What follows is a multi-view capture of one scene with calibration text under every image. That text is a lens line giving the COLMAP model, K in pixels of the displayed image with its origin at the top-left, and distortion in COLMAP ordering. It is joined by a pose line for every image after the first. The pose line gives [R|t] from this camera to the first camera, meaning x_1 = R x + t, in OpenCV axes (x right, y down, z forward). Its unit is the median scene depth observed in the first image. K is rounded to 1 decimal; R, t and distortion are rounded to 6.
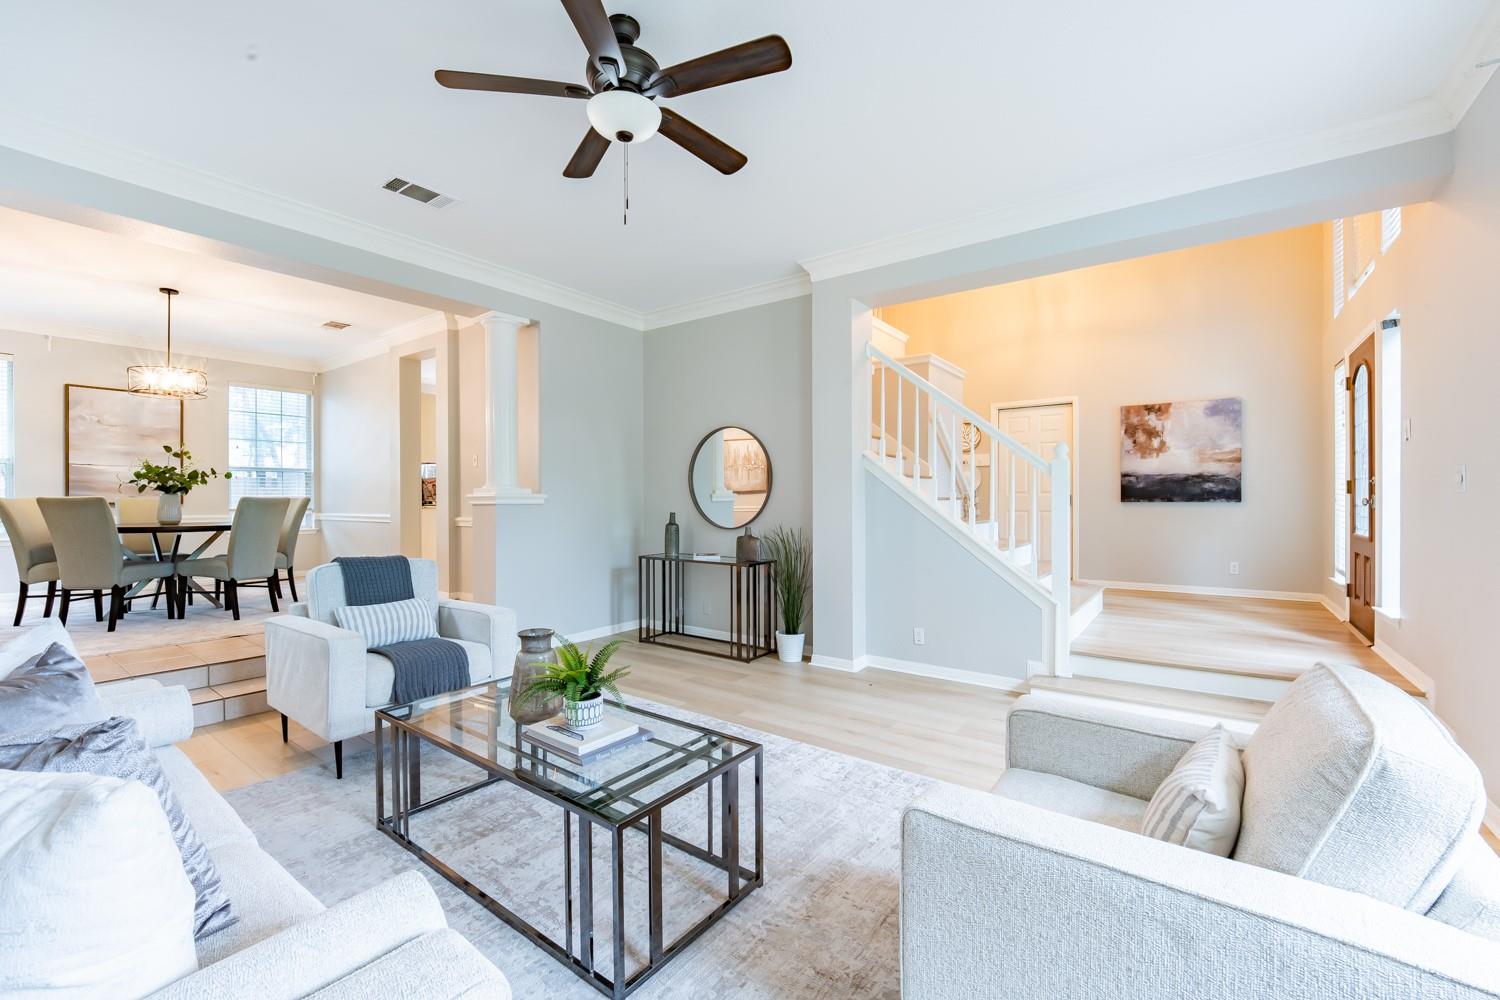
lens RADIAL K [[619.7, 0, 739.8], [0, 619.7, 501.5], [0, 0, 1]] dist [0.016746, -0.013208]
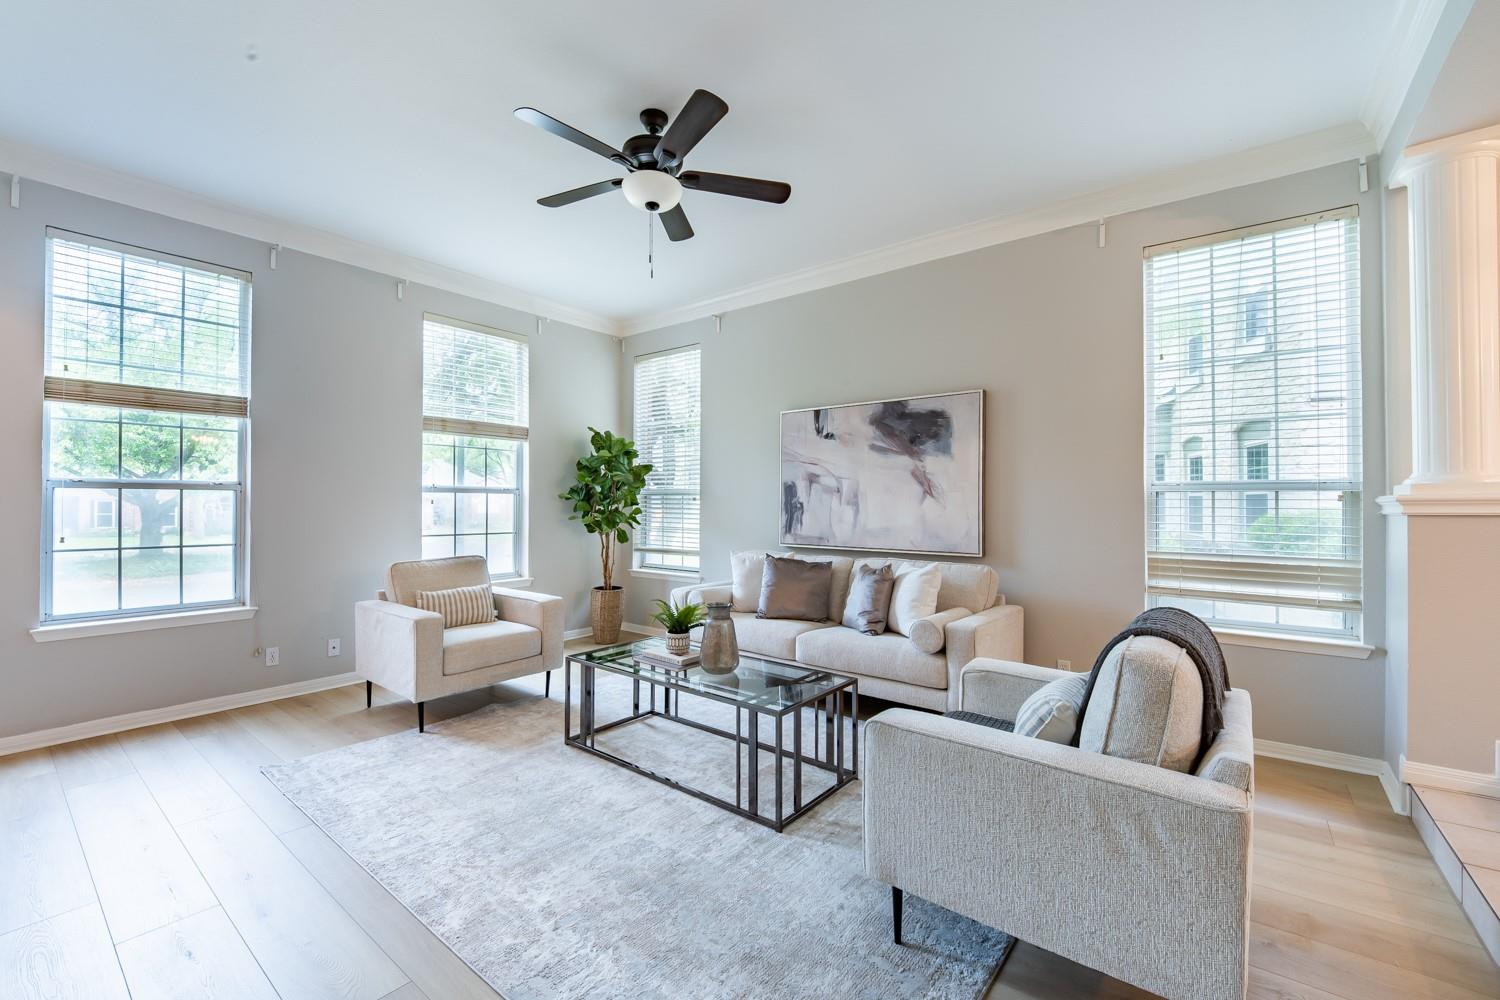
lens RADIAL K [[623.7, 0, 753.5], [0, 623.7, 500.2], [0, 0, 1]] dist [0.001331, -0.008173]
pose [[-0.999886, 0.000366, 0.015097, -0.195384], [0.000265, 0.999978, -0.006662, 0.001389], [-0.015099, -0.006657, -0.999864, 1.074647]]
